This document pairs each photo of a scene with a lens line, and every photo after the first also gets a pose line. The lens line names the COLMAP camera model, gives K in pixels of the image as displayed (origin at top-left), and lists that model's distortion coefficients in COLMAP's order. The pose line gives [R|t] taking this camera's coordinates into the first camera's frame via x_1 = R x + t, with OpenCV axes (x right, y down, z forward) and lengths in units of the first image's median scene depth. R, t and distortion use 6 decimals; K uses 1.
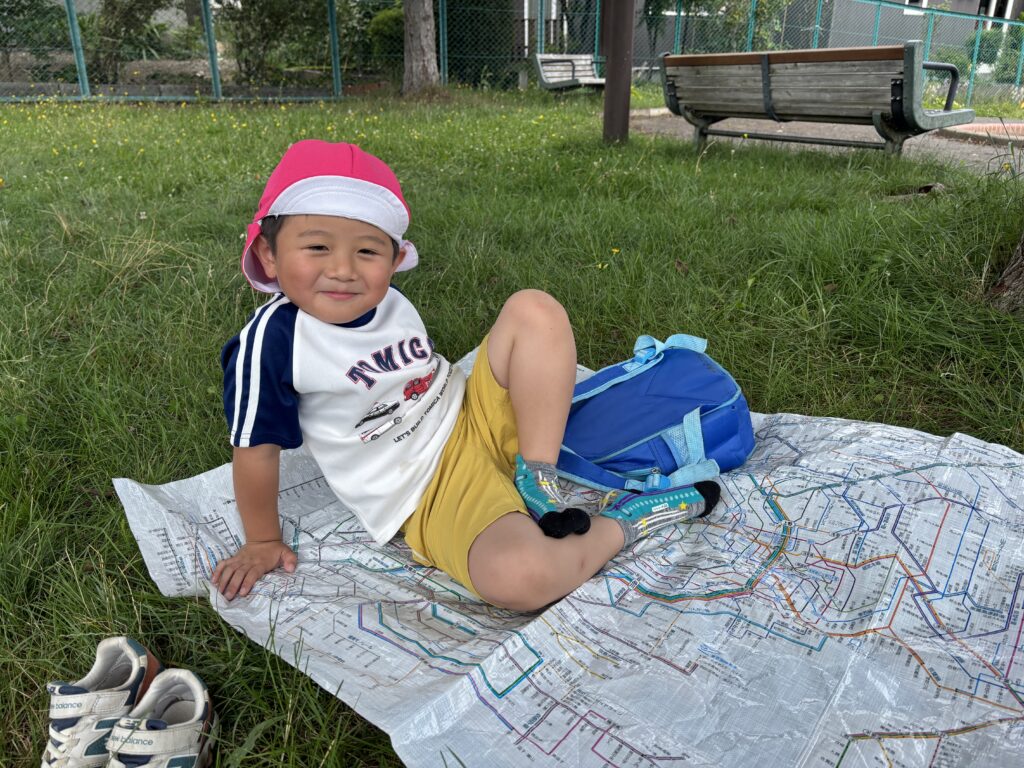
lens RADIAL K [[770.9, 0, 513.8], [0, 770.9, 385.0], [0, 0, 1]] dist [0.026703, -0.033886]
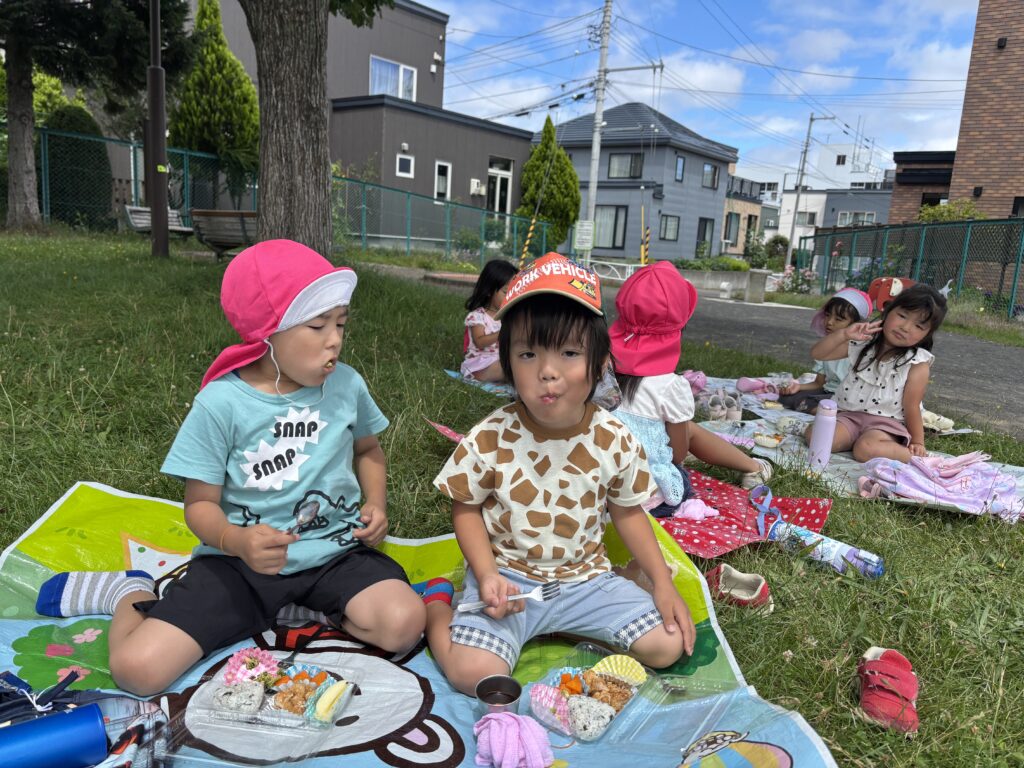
lens RADIAL K [[770.9, 0, 509.3], [0, 770.9, 384.7], [0, 0, 1]] dist [0.026703, -0.033886]
pose [[0.905128, -0.014927, 0.424876, 0.053887], [0.099528, 0.979051, -0.177632, 0.167182], [-0.413324, 0.203067, 0.887653, -0.372178]]
